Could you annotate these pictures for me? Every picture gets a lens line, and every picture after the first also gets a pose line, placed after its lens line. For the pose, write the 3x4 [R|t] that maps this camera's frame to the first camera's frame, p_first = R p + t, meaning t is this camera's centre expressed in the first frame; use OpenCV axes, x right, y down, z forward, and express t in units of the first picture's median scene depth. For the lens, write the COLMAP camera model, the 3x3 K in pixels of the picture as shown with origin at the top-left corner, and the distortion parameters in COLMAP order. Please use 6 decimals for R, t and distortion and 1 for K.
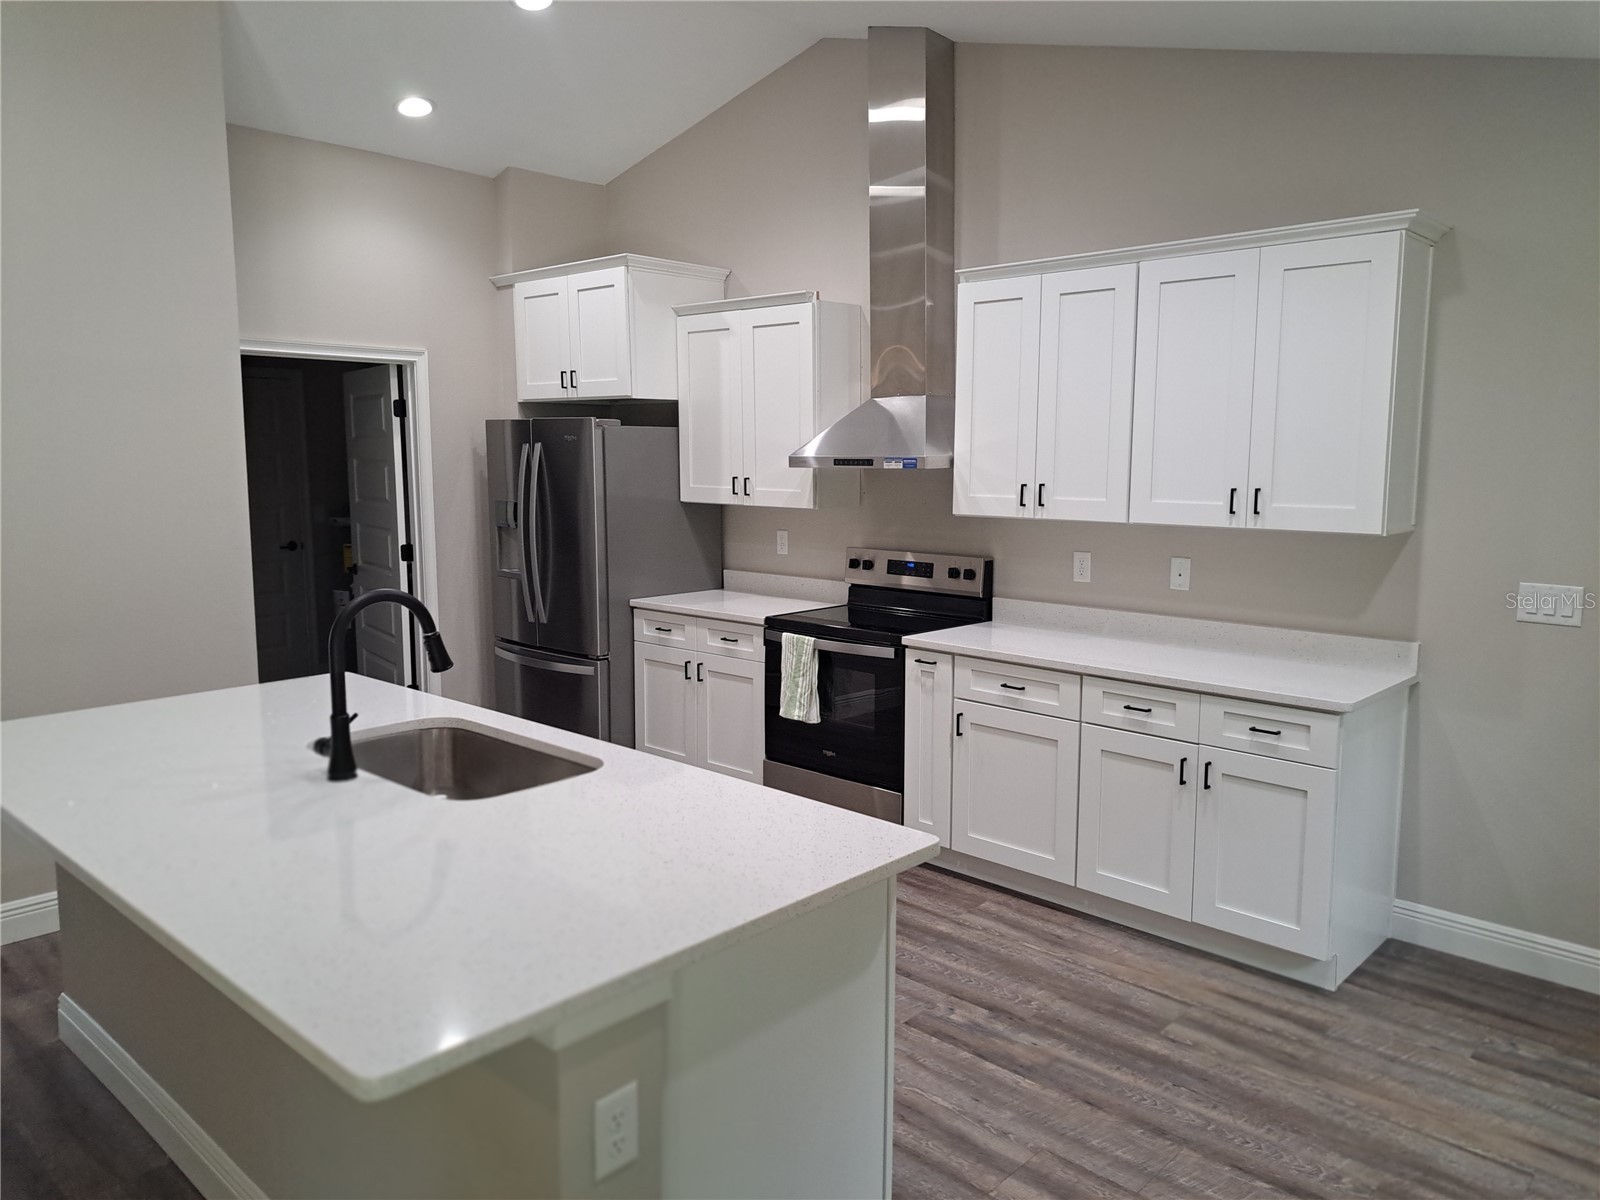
lens RADIAL K [[1140.4, 0, 838.0], [0, 1140.4, 590.1], [0, 0, 1]] dist [0.056227, -0.062160]
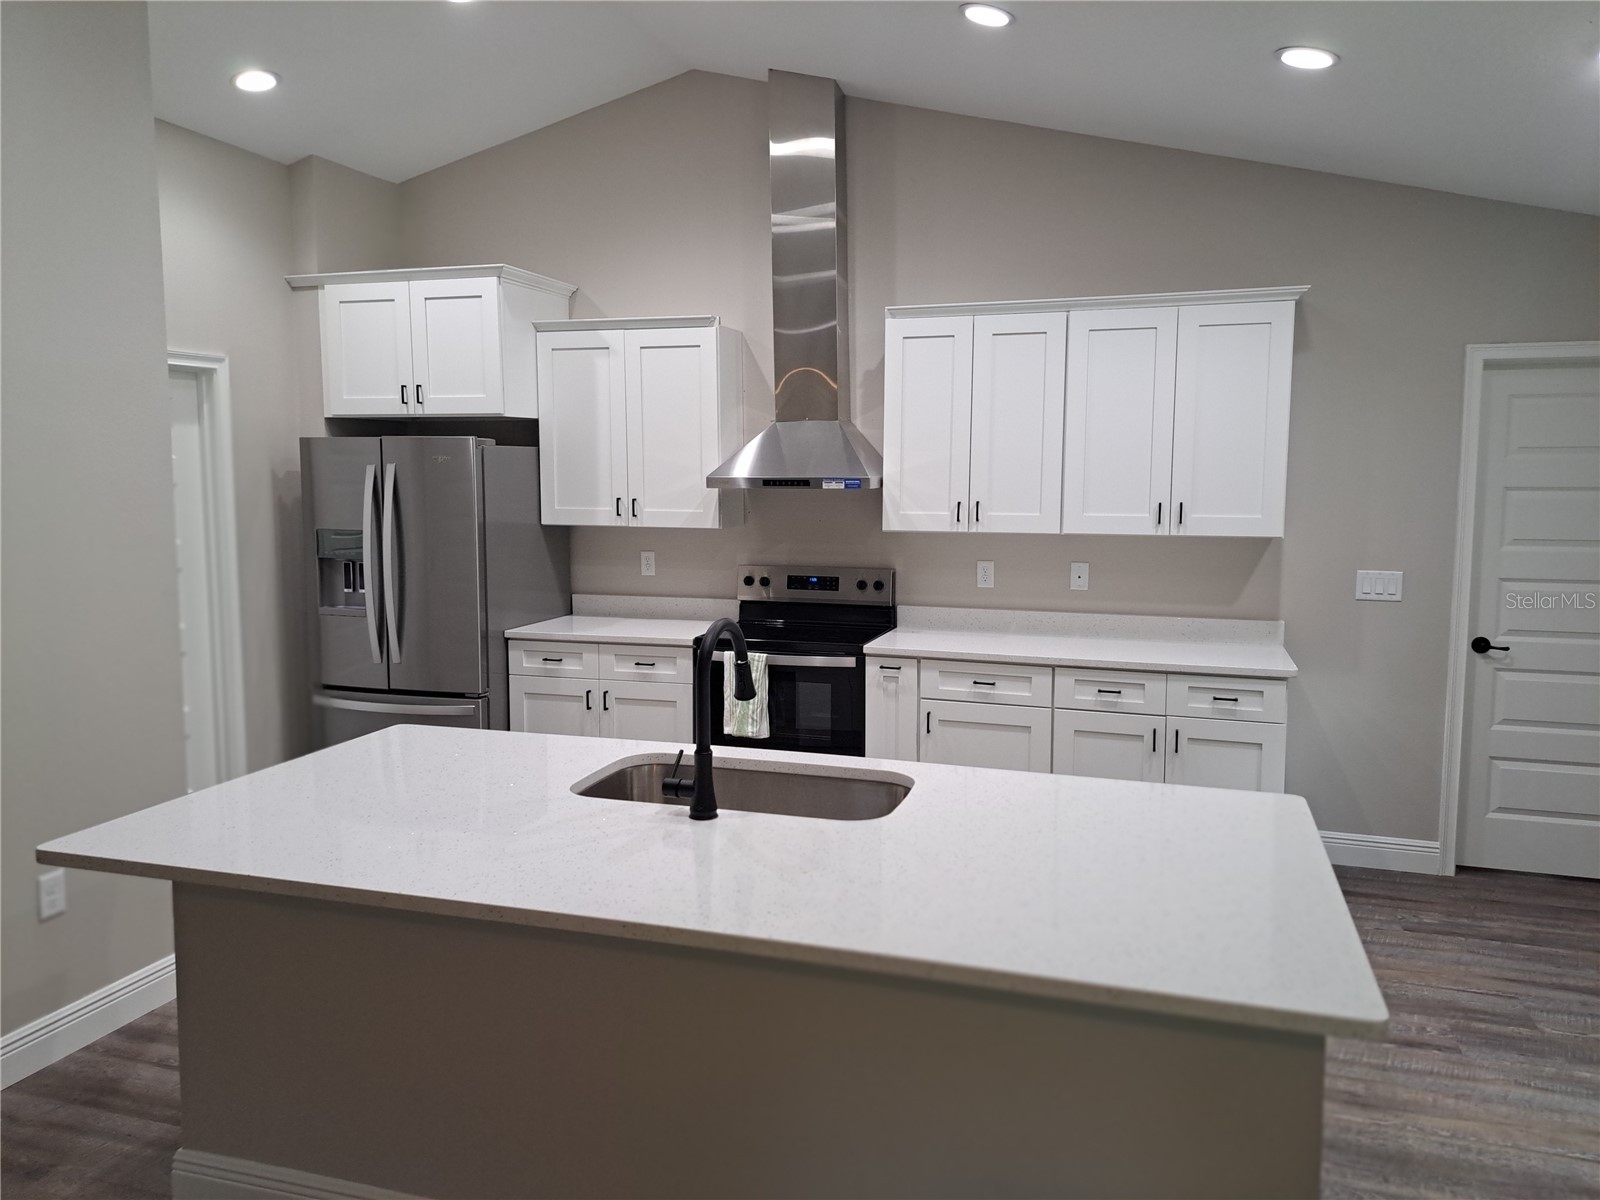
lens RADIAL K [[1140.4, 0, 826.2], [0, 1140.4, 579.5], [0, 0, 1]] dist [0.056227, -0.062160]
pose [[0.907547, -0.041960, 0.417849, -0.403008], [0.052713, 0.998508, -0.014222, -0.007599], [-0.416629, 0.034933, 0.908405, 0.044234]]
